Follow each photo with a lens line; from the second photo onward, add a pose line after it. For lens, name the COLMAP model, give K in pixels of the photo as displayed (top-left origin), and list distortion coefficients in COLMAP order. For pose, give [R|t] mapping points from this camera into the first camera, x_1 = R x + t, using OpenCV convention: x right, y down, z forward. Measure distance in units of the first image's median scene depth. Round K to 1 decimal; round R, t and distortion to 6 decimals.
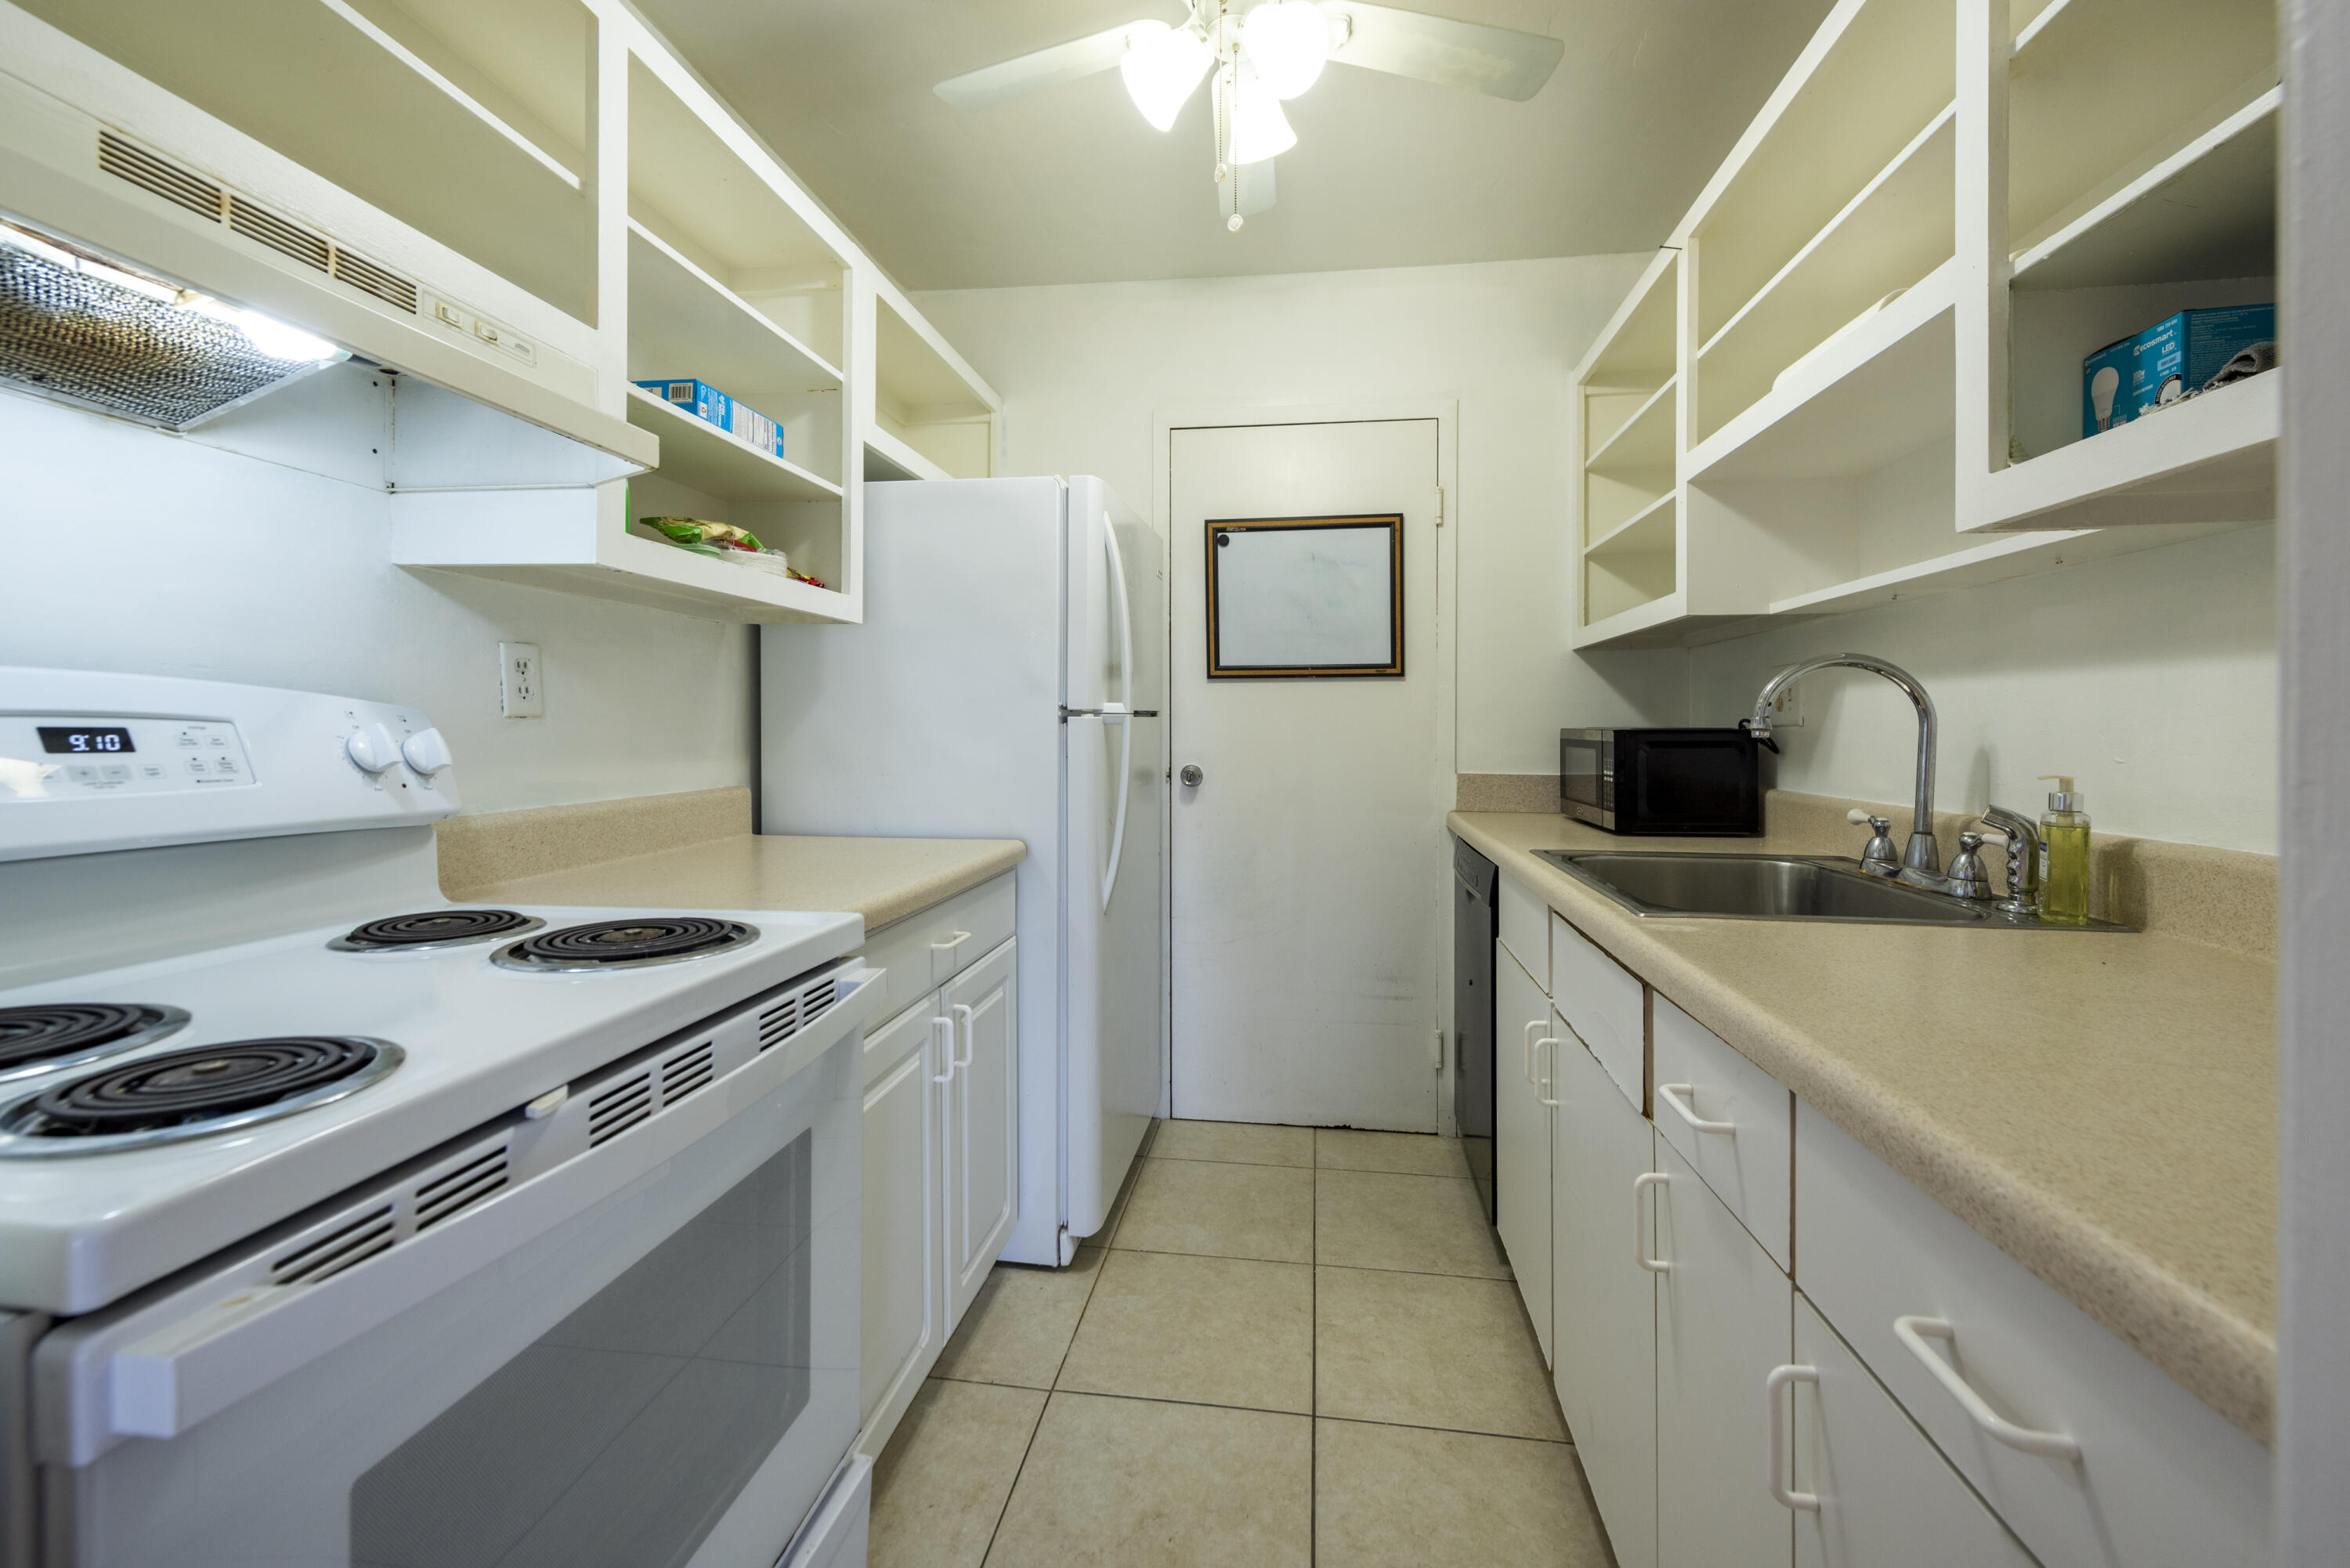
lens RADIAL K [[927.6, 0, 1181.2], [0, 927.6, 737.1], [0, 0, 1]] dist [0.000101, -0.000139]
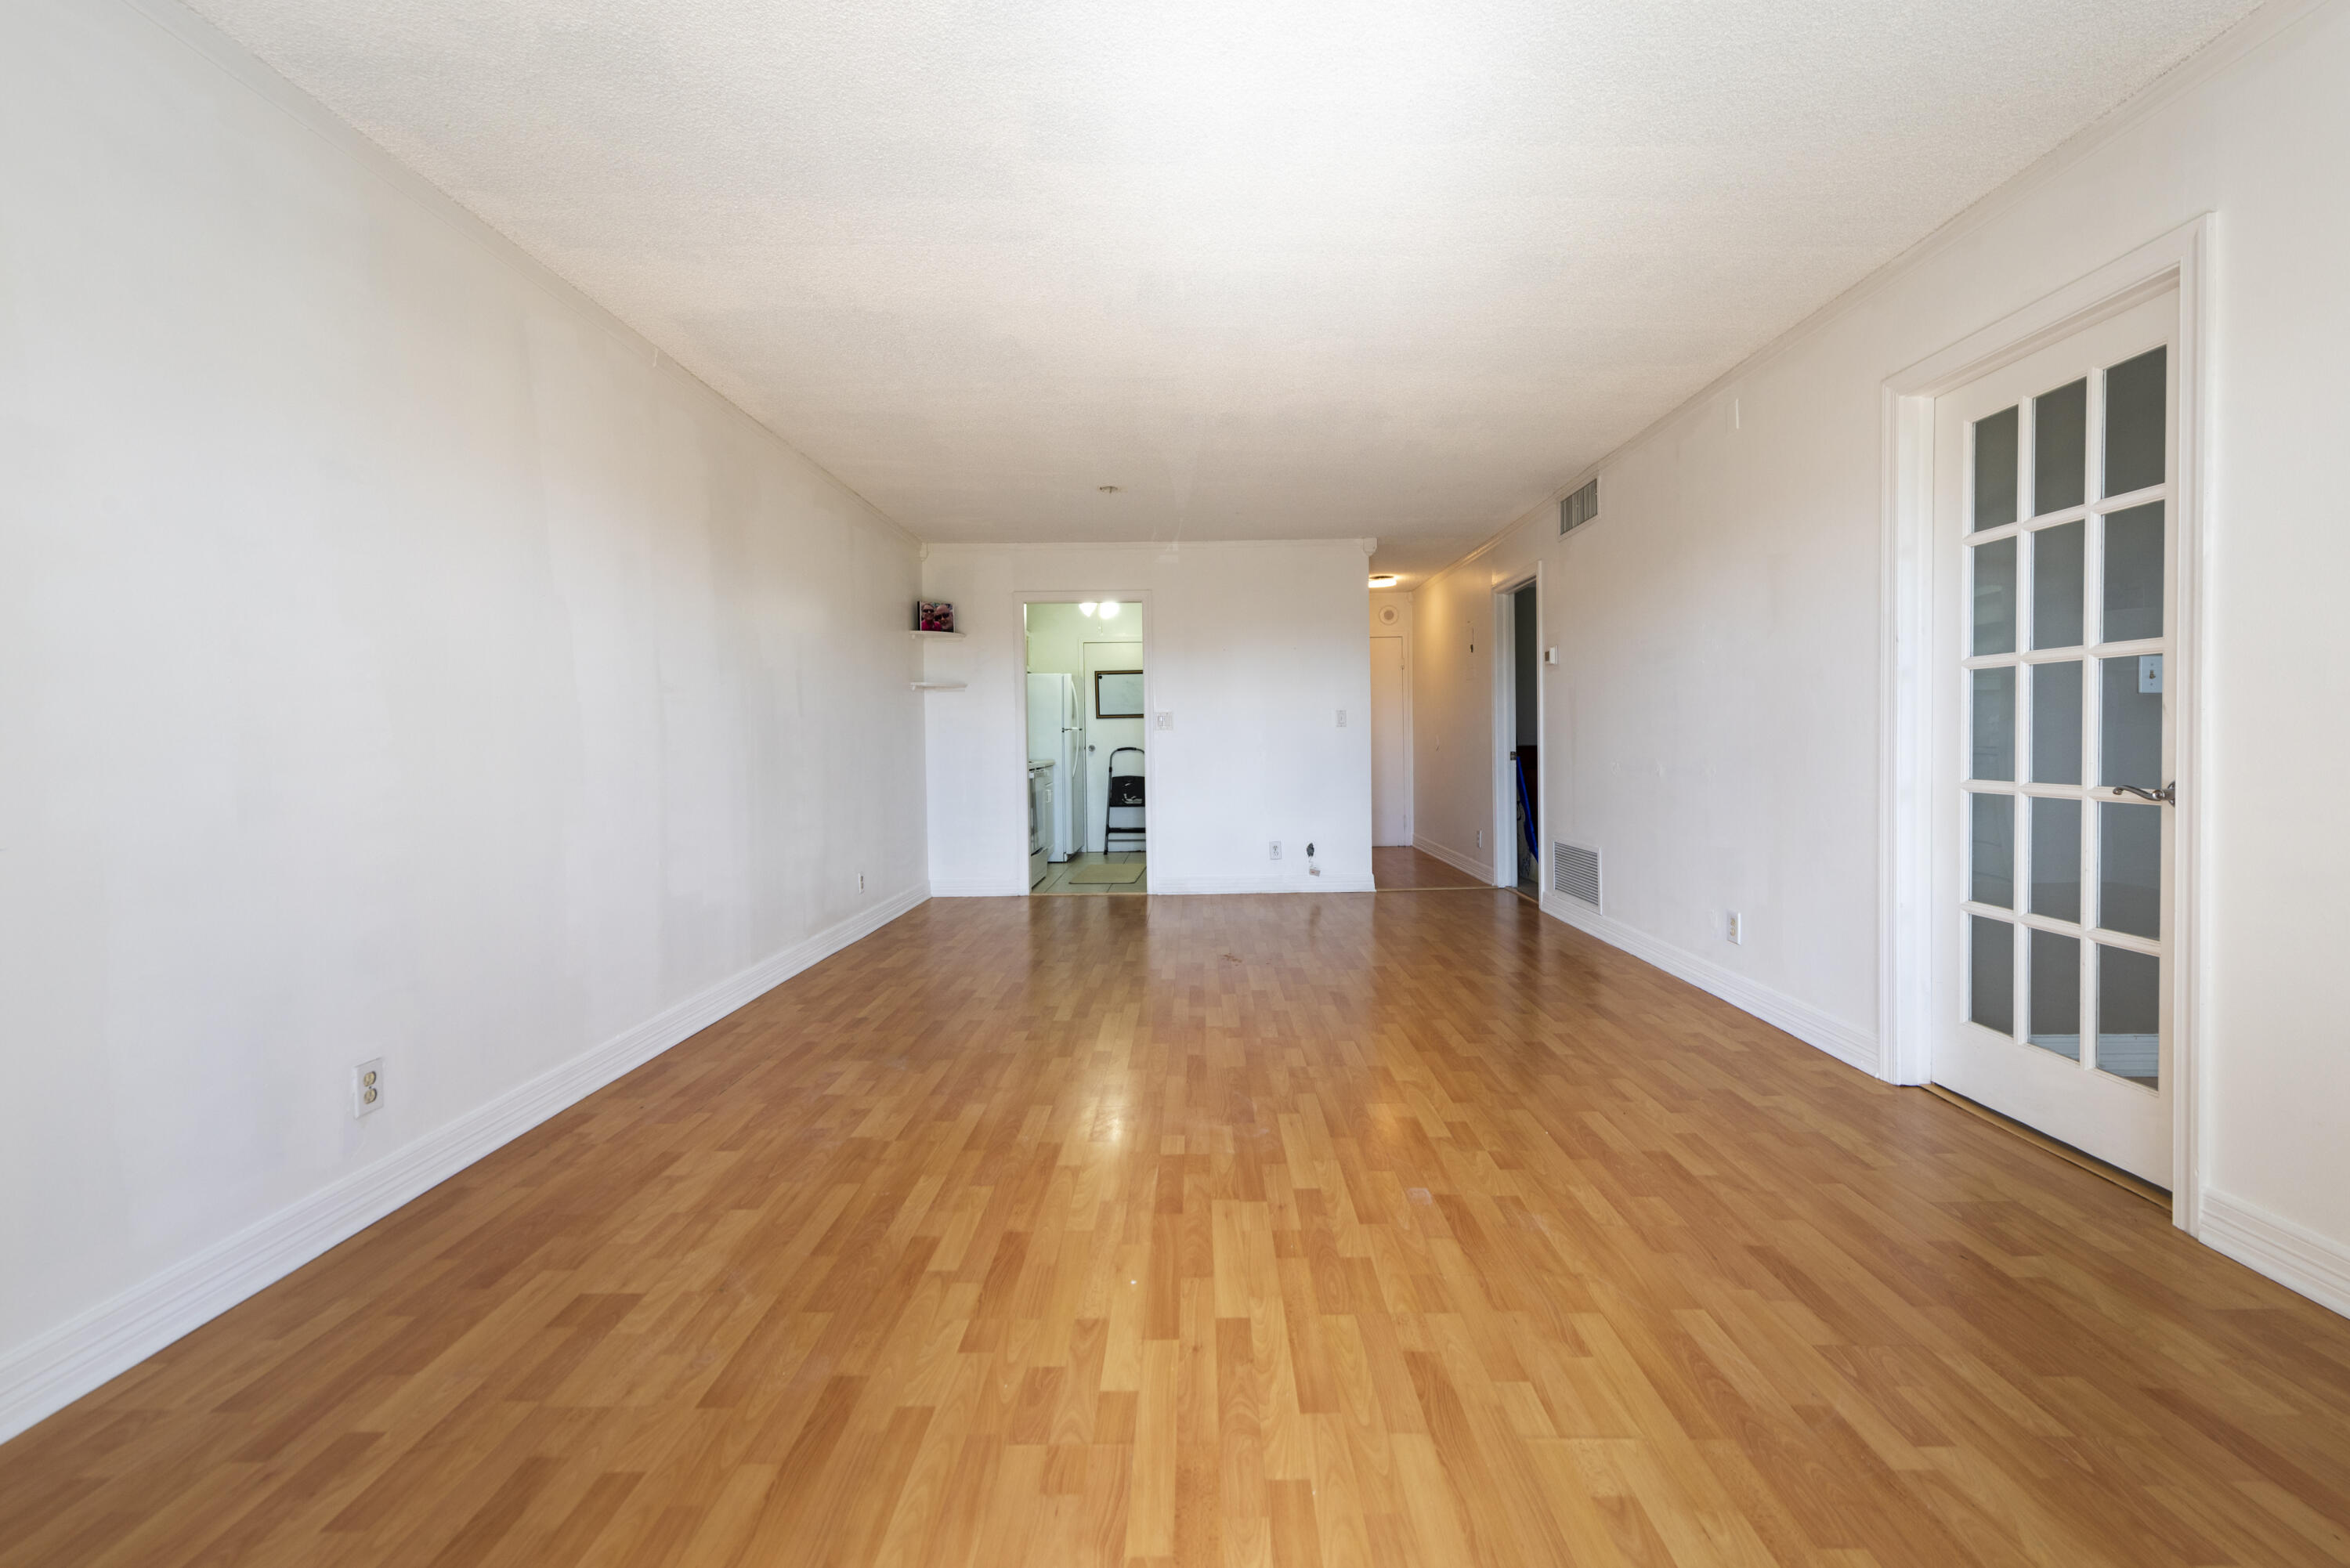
lens RADIAL K [[932.6, 0, 1220.9], [0, 932.6, 759.3], [0, 0, 1]] dist [0.019398, -0.000043]
pose [[0.985237, -0.019740, 0.170052, -0.217831], [0.016938, 0.999696, 0.017914, 0.063298], [-0.170354, -0.014769, 0.985272, -4.986502]]
